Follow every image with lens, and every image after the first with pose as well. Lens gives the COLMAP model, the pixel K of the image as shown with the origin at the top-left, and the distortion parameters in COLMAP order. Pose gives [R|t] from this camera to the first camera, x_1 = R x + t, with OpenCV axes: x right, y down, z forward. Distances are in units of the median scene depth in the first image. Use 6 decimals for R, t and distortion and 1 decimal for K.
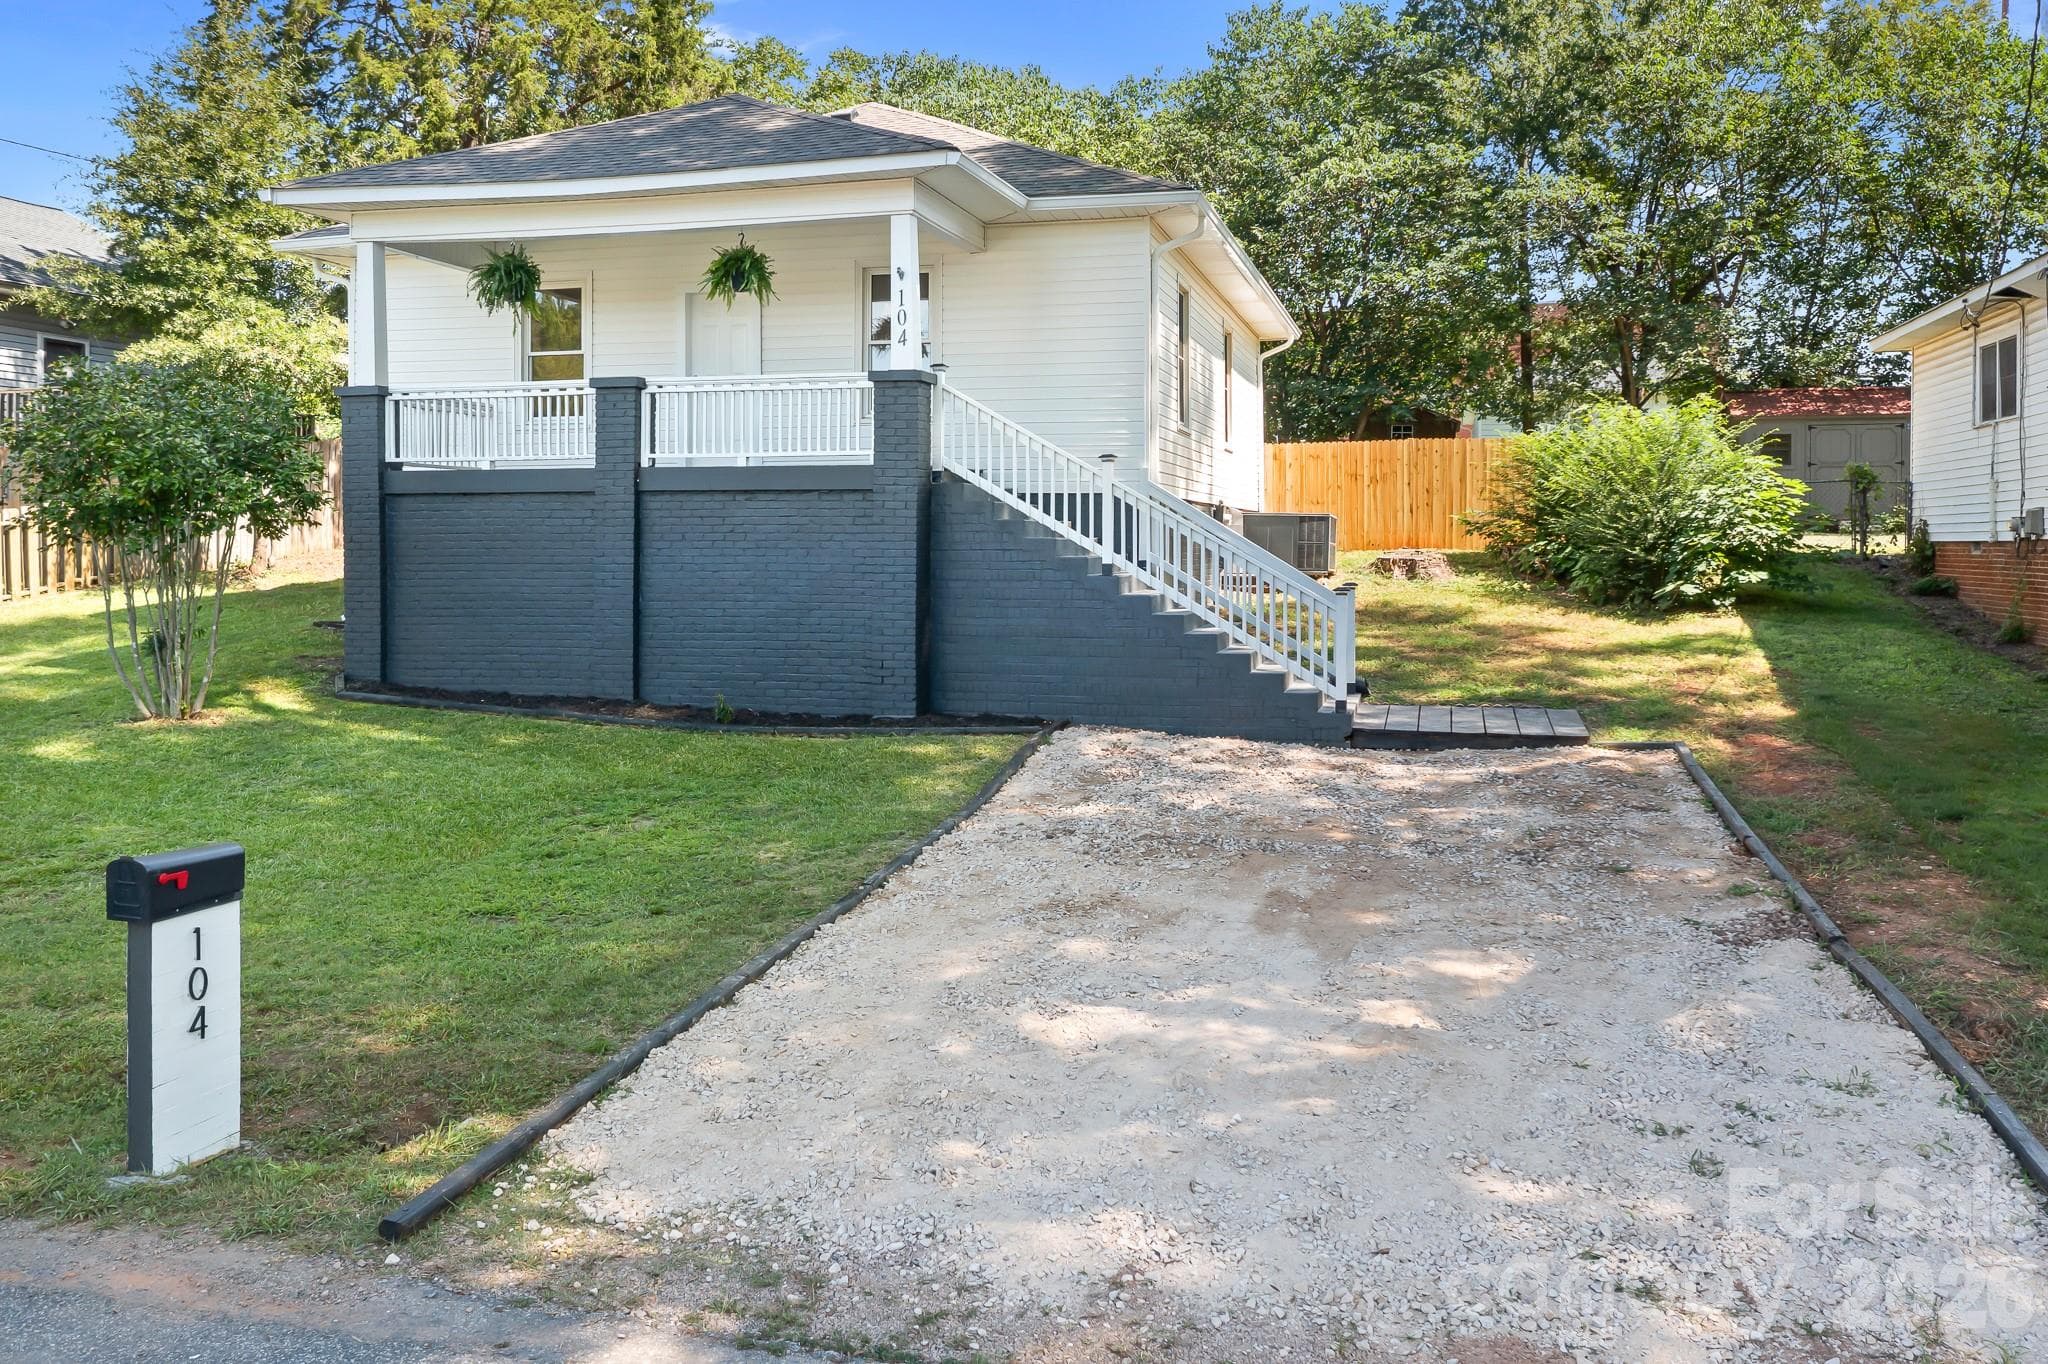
lens RADIAL K [[1702.9, 0, 981.7], [0, 1702.9, 525.6], [0, 0, 1]] dist [-0.007578, -0.003191]
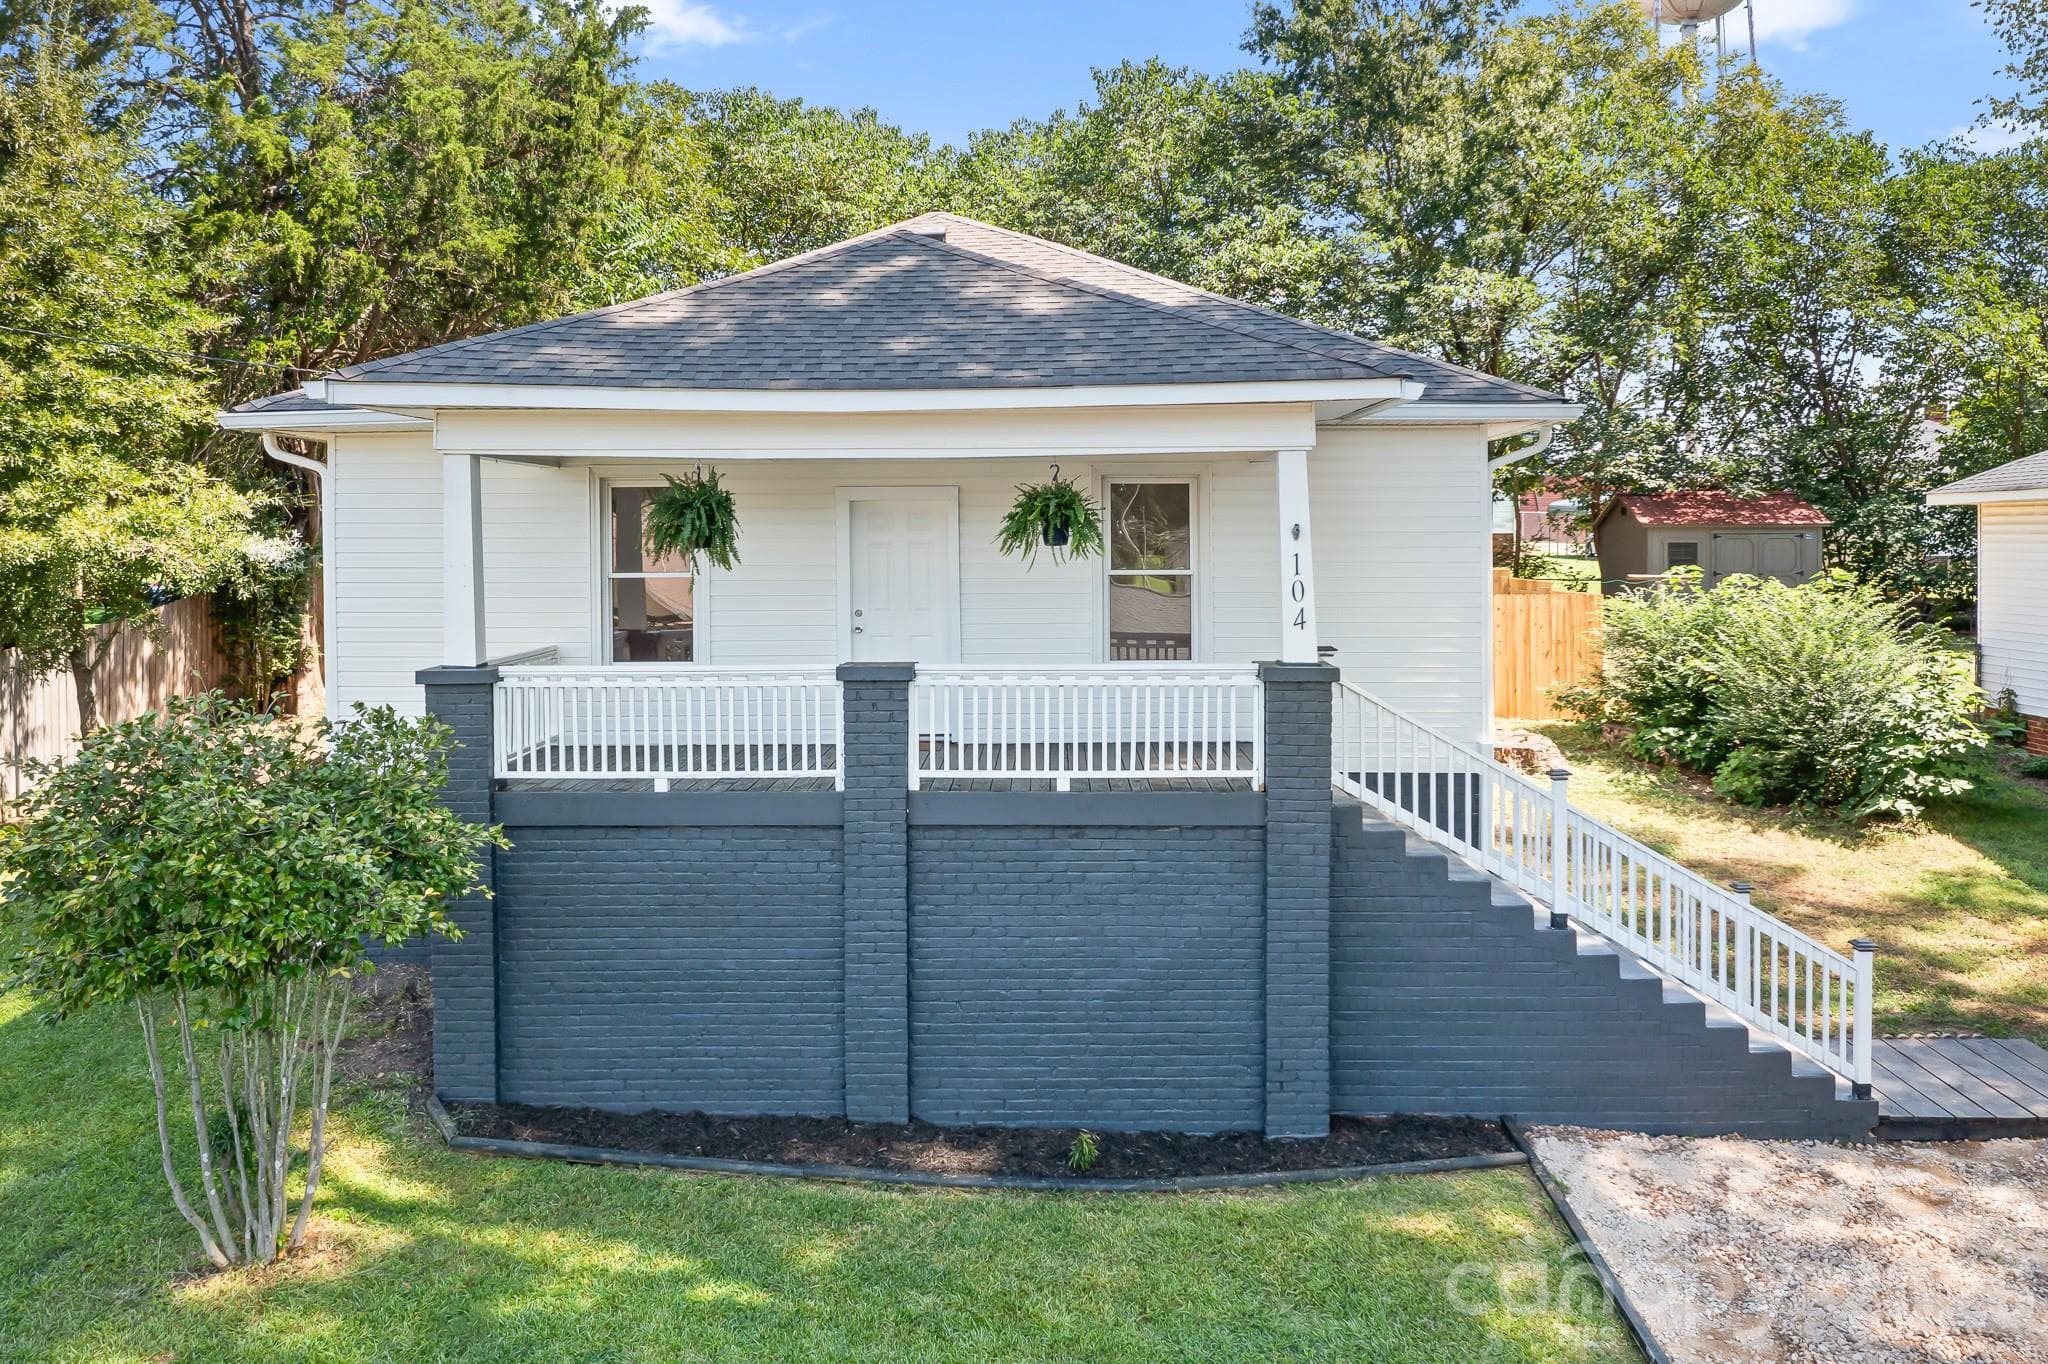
lens RADIAL K [[1702.9, 0, 981.7], [0, 1702.9, 525.6], [0, 0, 1]] dist [-0.007578, -0.003191]
pose [[0.968509, -0.006994, 0.248880, -0.333292], [0.005382, 0.999960, 0.007154, -0.143785], [-0.248921, -0.005589, 0.968508, 0.294508]]
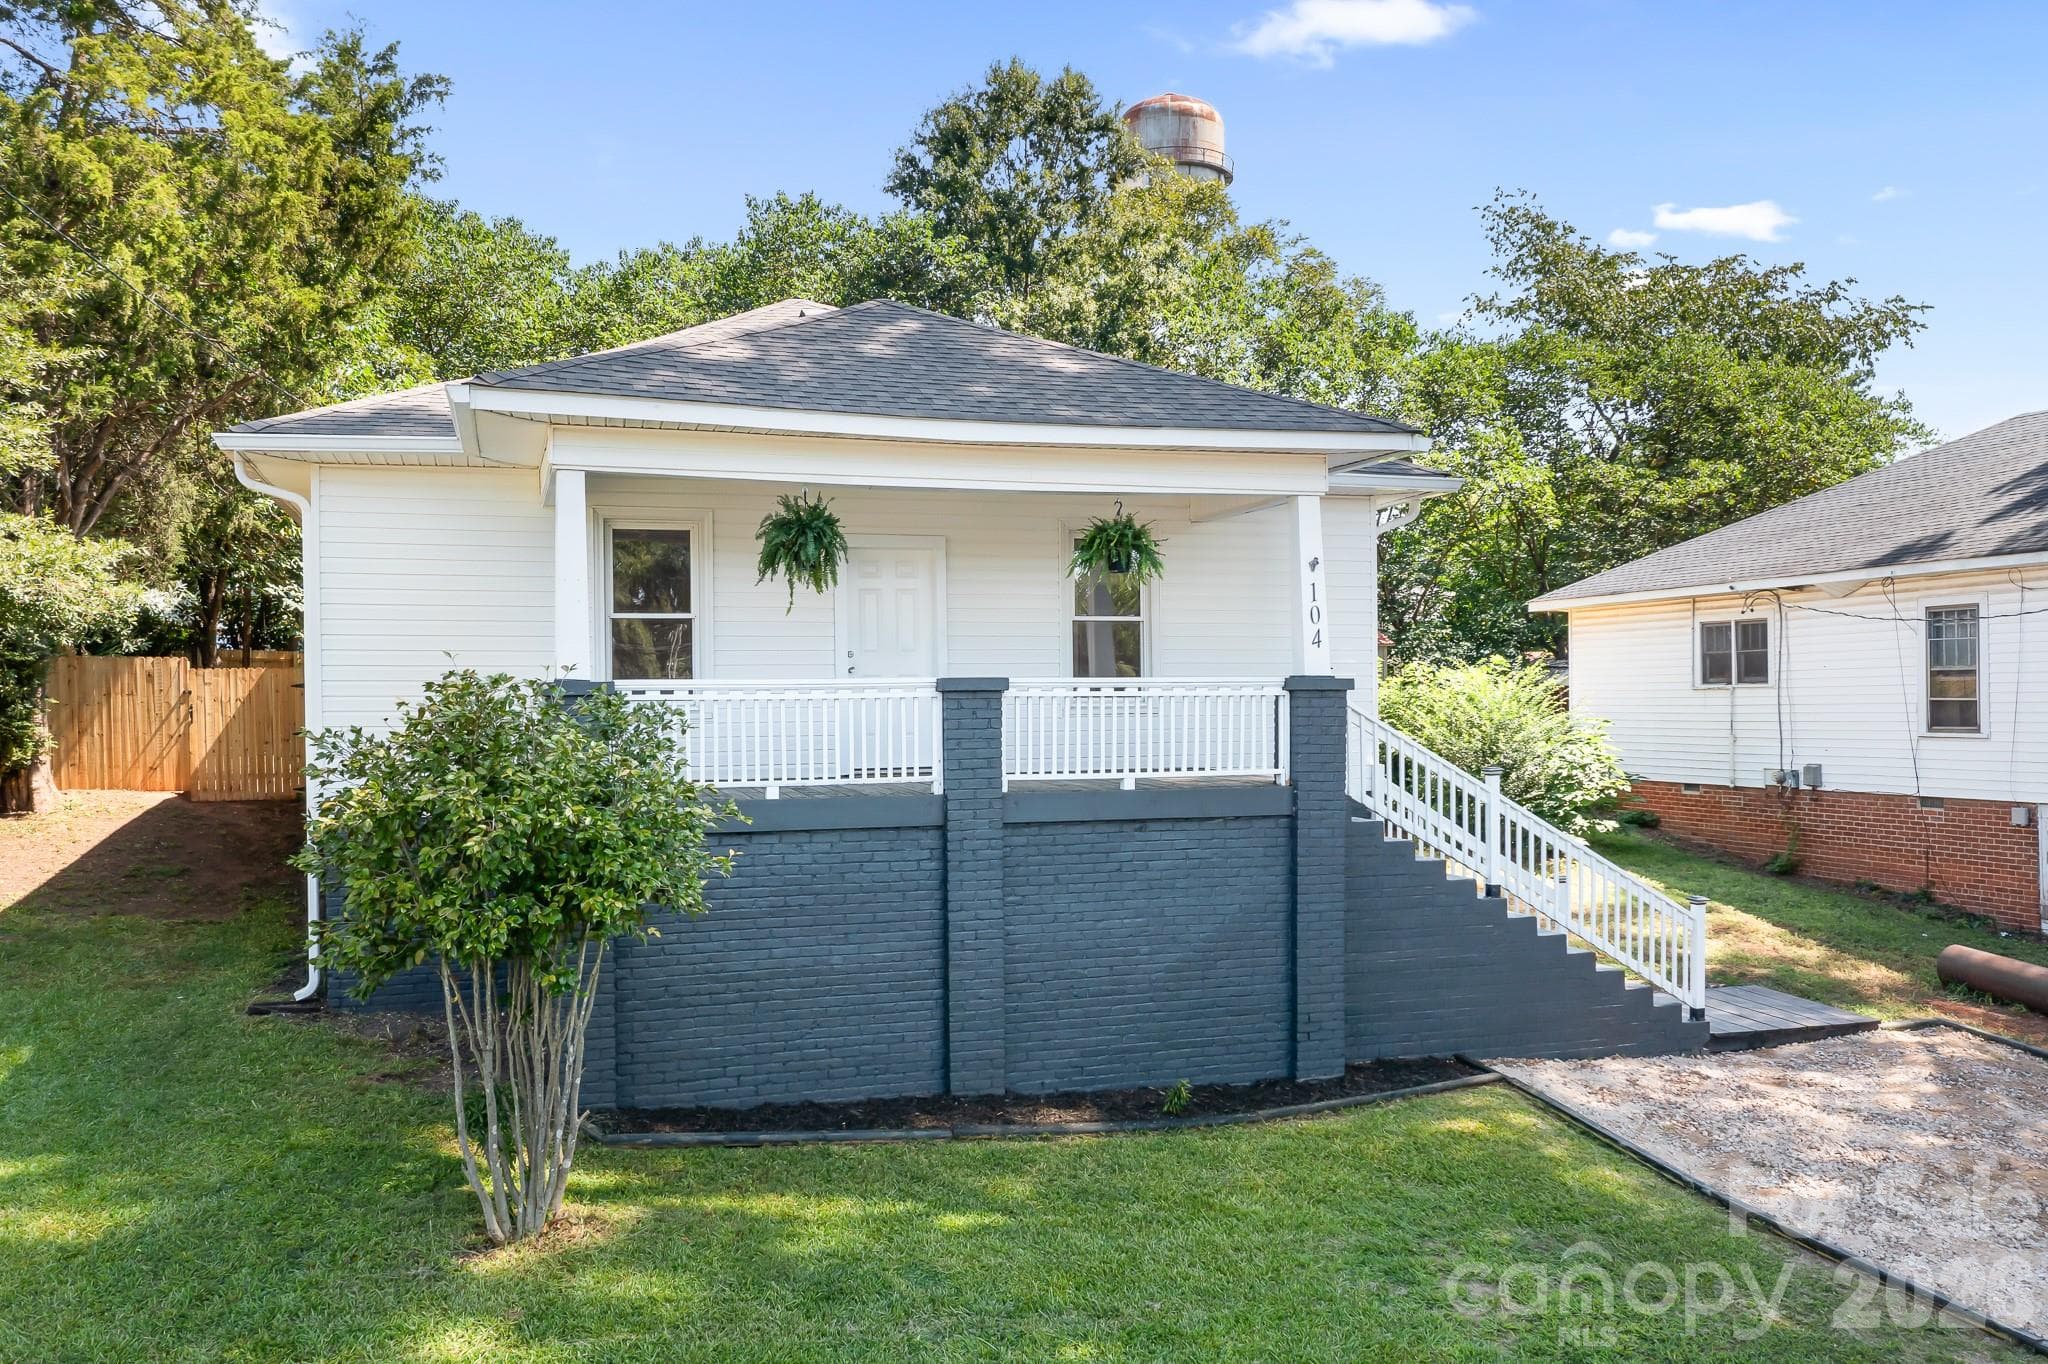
lens RADIAL K [[1700.8, 0, 986.8], [0, 1700.8, 683.6], [0, 0, 1]] dist [-0.007895, 0.002487]
pose [[0.834834, -0.004818, 0.550481, -0.608781], [0.003555, 0.999988, 0.003360, -0.083326], [-0.550491, -0.000848, 0.834841, 0.340334]]
